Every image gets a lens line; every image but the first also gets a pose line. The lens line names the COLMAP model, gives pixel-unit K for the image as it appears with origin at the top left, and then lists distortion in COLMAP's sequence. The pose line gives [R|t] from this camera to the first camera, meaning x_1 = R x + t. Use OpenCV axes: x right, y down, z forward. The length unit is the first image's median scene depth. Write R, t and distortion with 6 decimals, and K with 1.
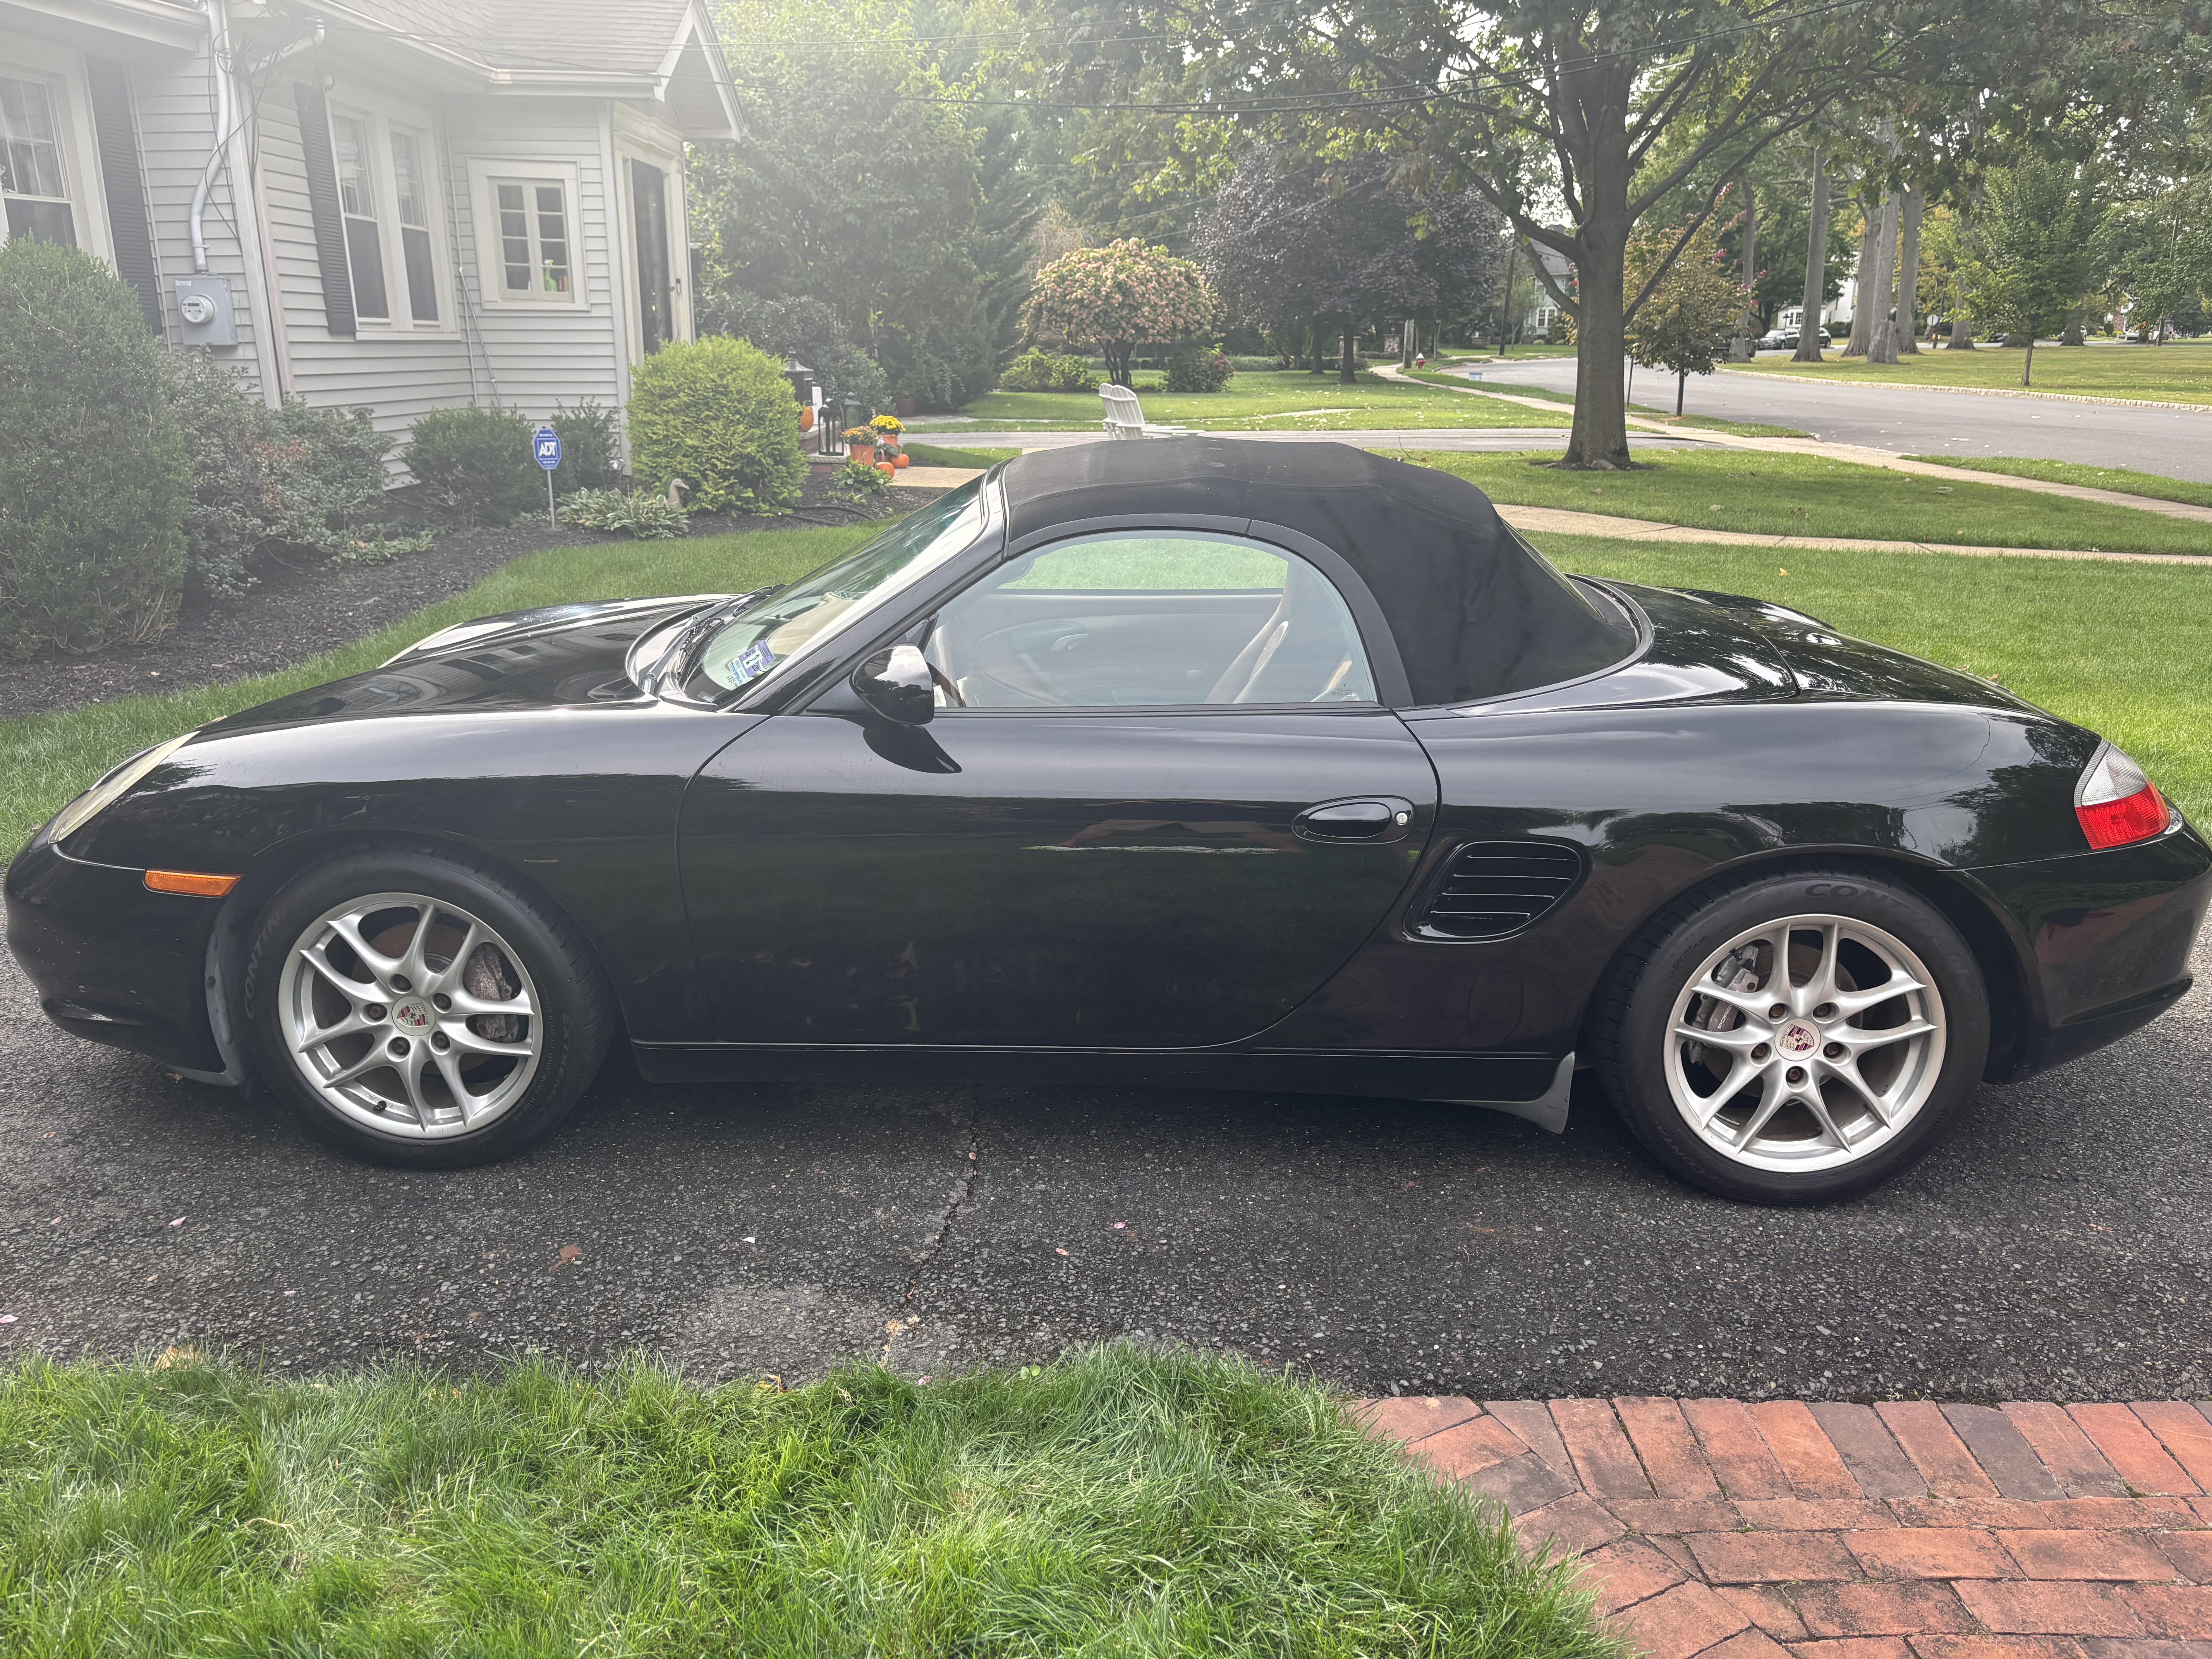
lens RADIAL K [[1648.5, 0, 1106.0], [0, 1648.5, 829.5], [0, 0, 1]] dist [-0.007066, -0.003796]
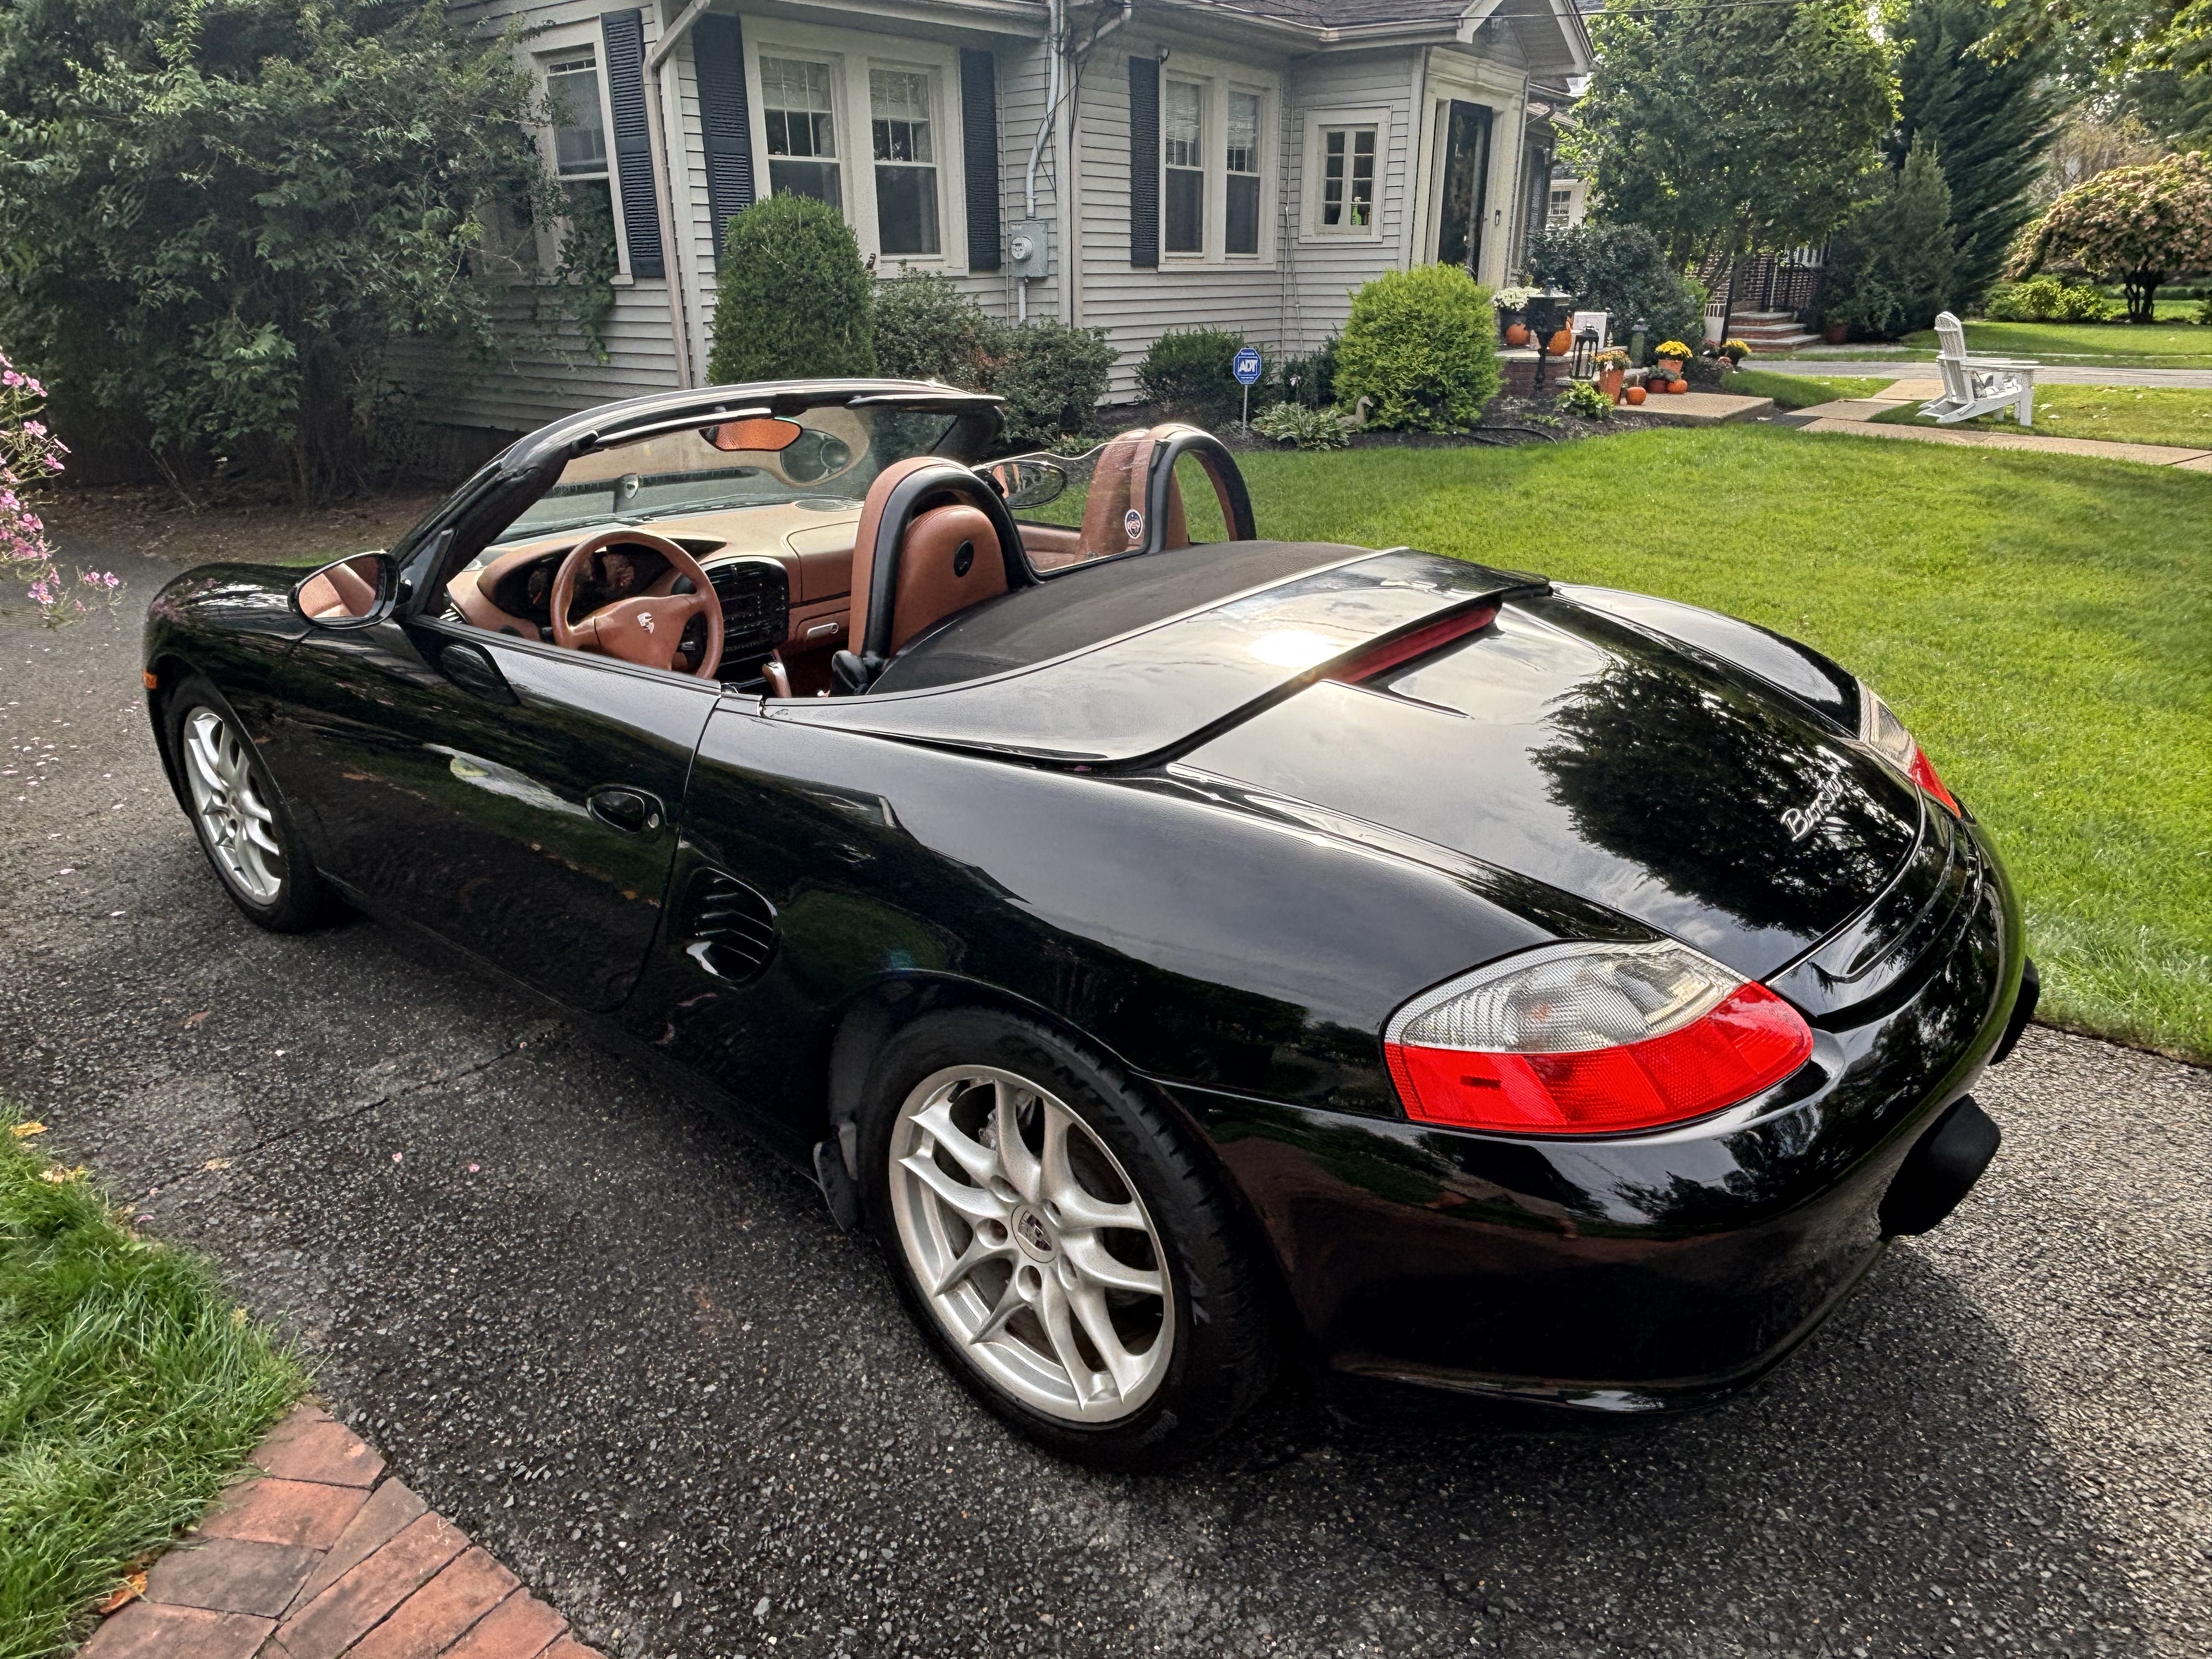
lens RADIAL K [[1418.0, 0, 1106.0], [0, 1418.0, 829.5], [0, 0, 1]] dist [-0.048989, 0.021387]
pose [[0.808195, 0.201935, -0.553212, 0.168292], [-0.151287, 0.979040, 0.136355, -0.029762], [0.569152, -0.026507, 0.821805, 0.111800]]
